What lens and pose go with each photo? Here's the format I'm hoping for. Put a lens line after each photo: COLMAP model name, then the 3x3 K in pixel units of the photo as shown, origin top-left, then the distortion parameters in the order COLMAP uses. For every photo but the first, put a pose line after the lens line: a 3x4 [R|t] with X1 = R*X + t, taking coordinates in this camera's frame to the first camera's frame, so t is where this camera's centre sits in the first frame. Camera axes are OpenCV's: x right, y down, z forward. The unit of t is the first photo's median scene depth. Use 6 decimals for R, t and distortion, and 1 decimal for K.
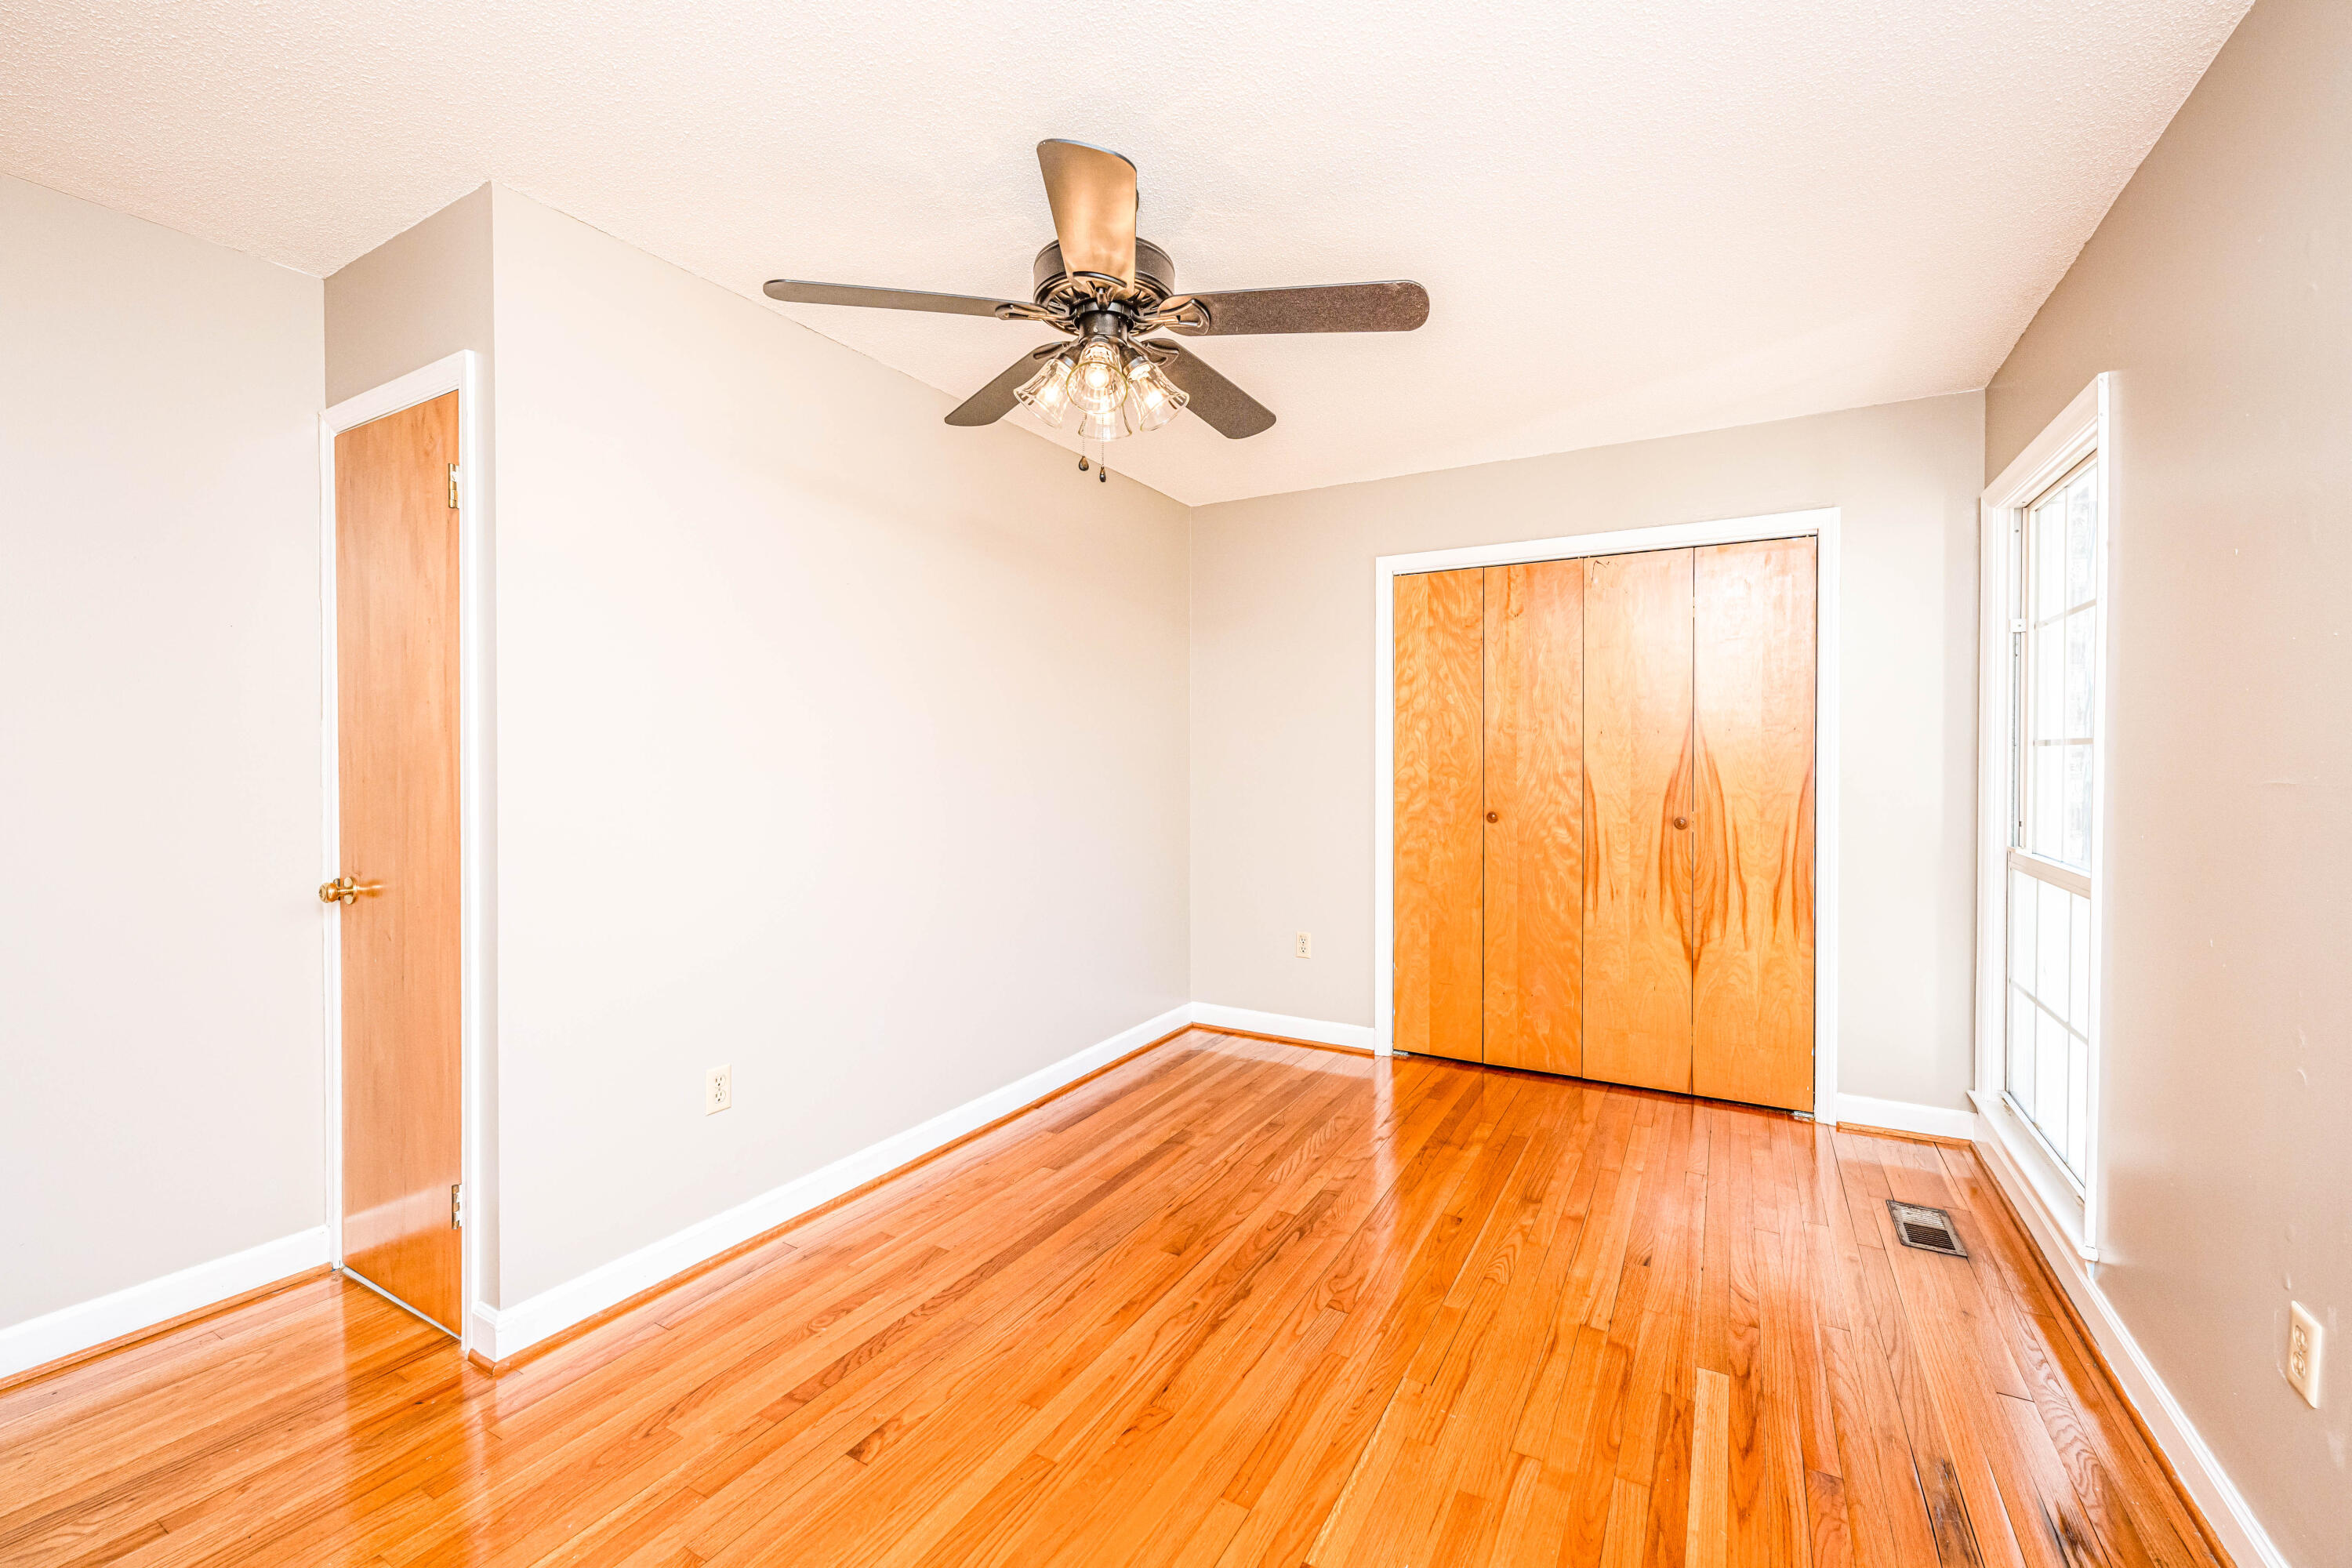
lens RADIAL K [[978.9, 0, 1138.5], [0, 978.9, 768.6], [0, 0, 1]] dist [0.000584, 0.000169]
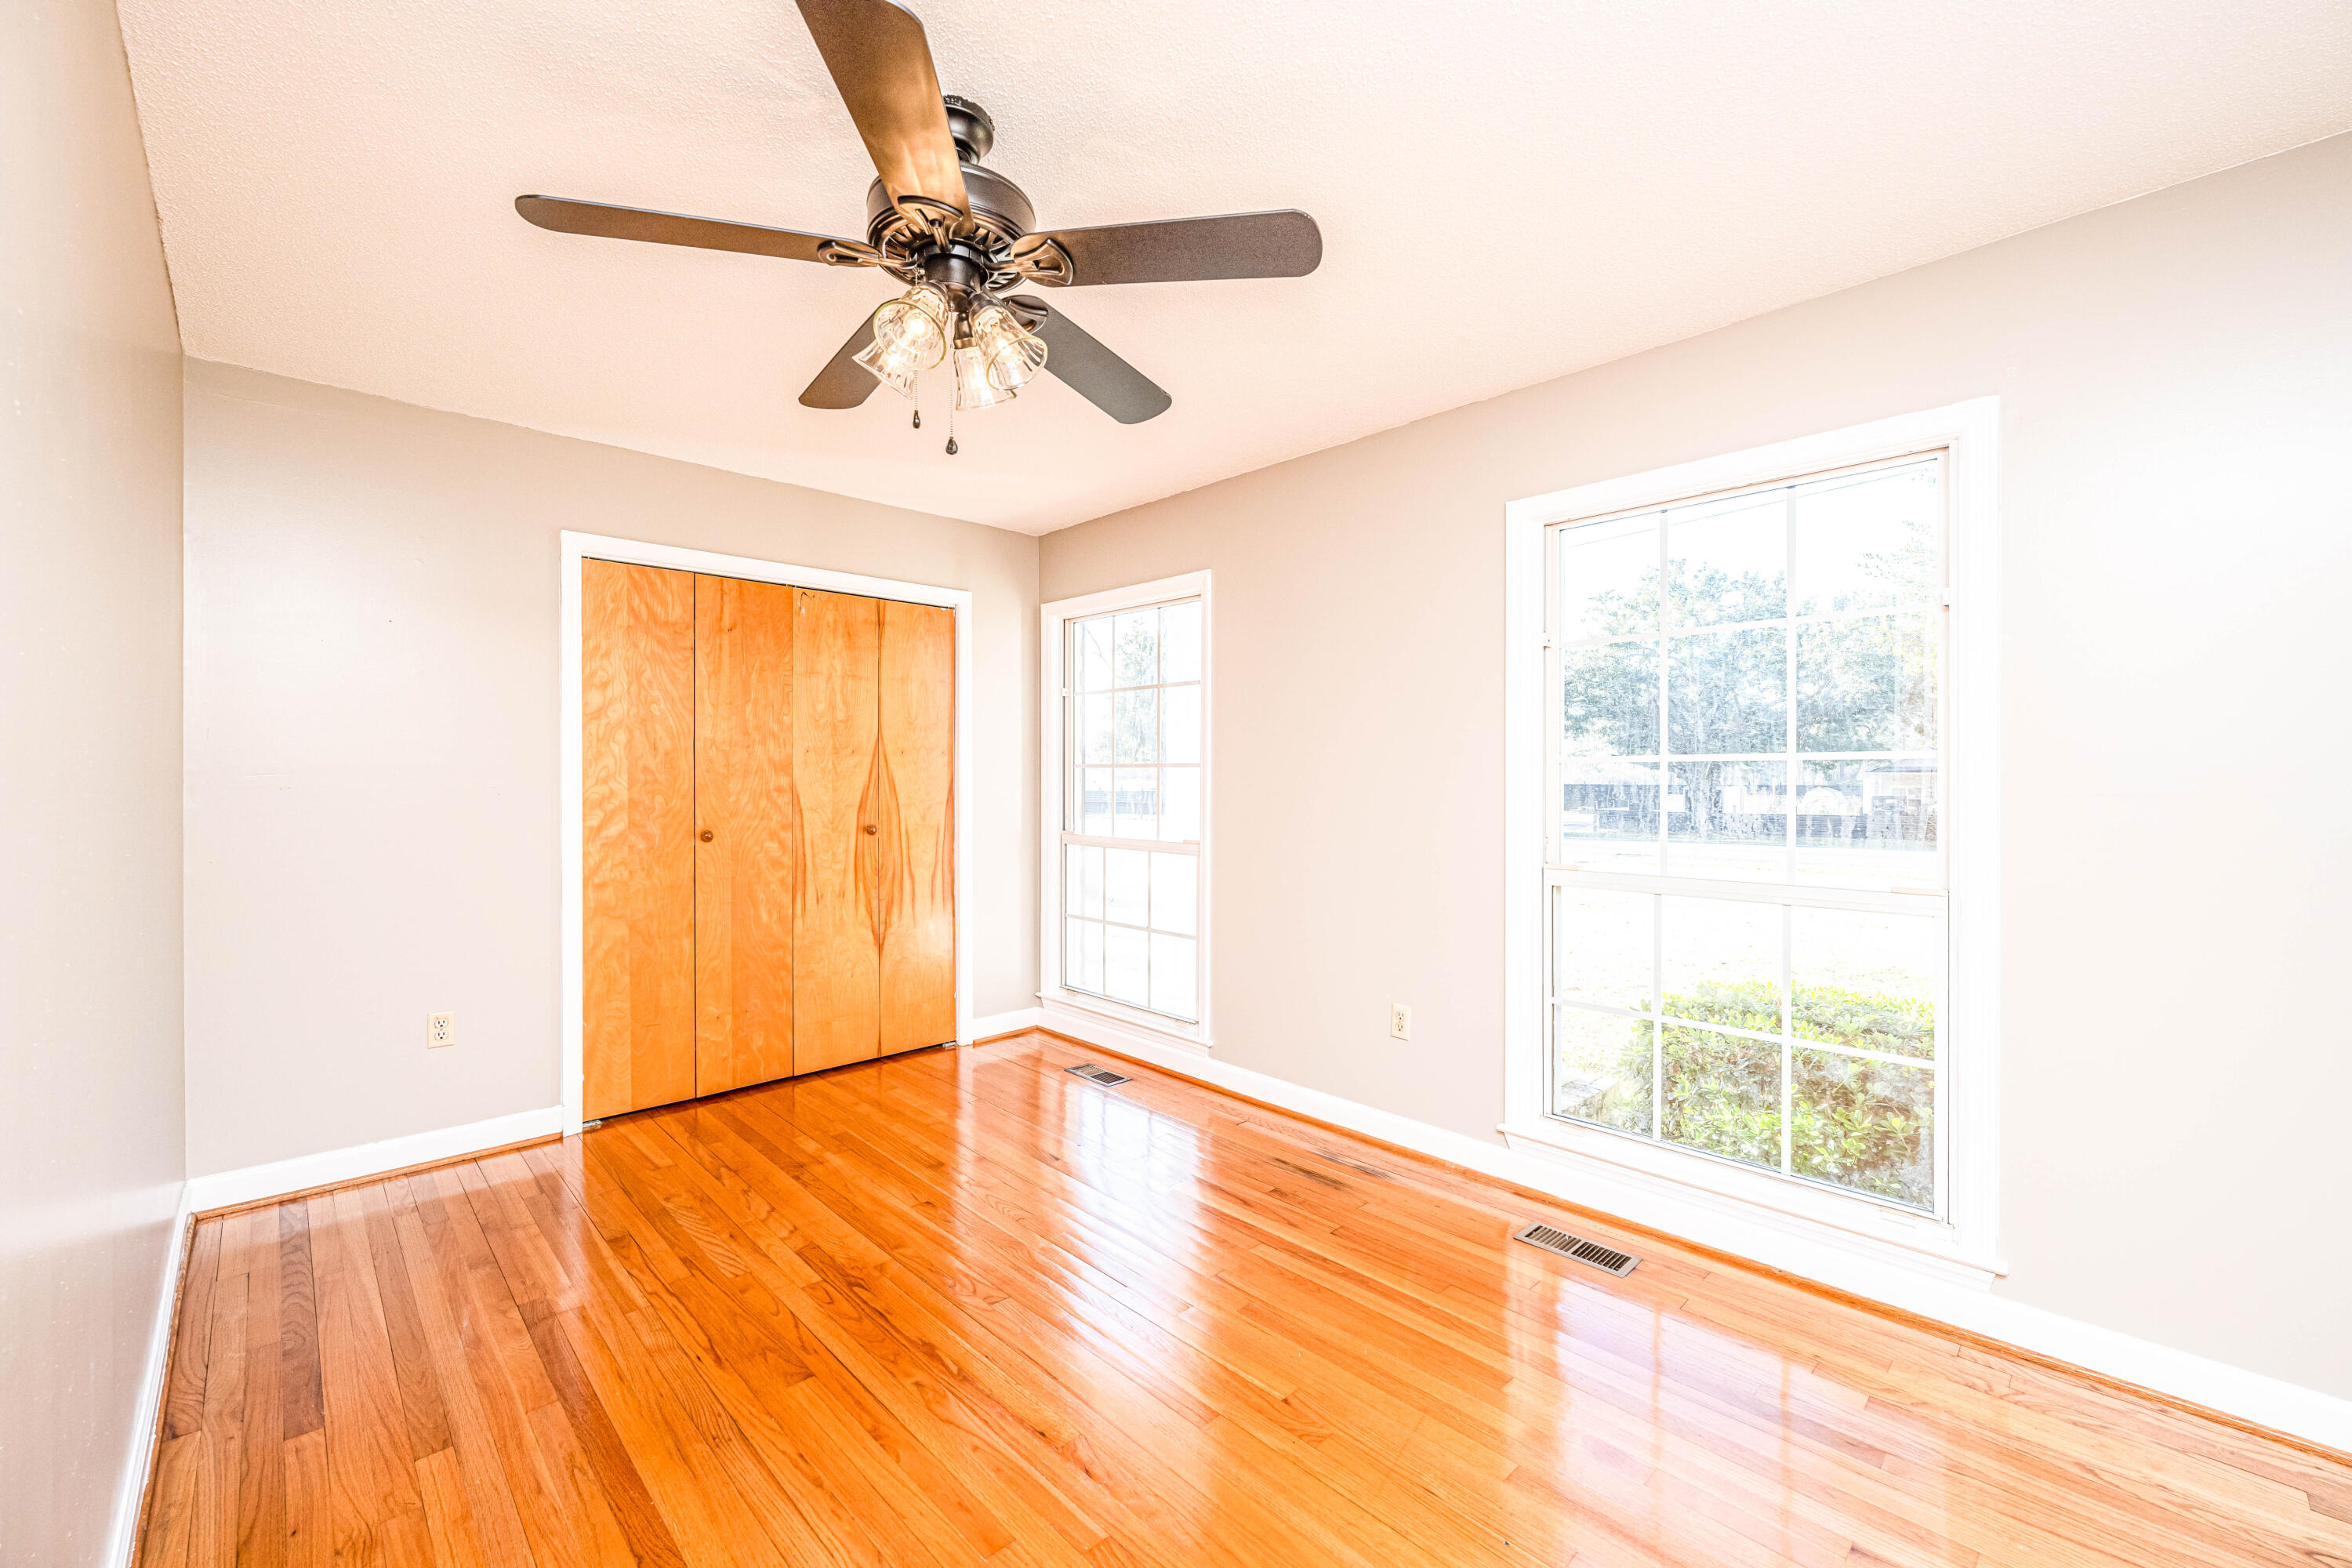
lens RADIAL K [[960.0, 0, 1172.9], [0, 960.0, 776.9], [0, 0, 1]] dist [-0.003538, -0.000168]
pose [[0.262118, -0.001310, 0.965035, -0.436262], [0.010092, 0.999948, -0.001383, -0.002680], [-0.964983, 0.010102, 0.262118, 0.323935]]
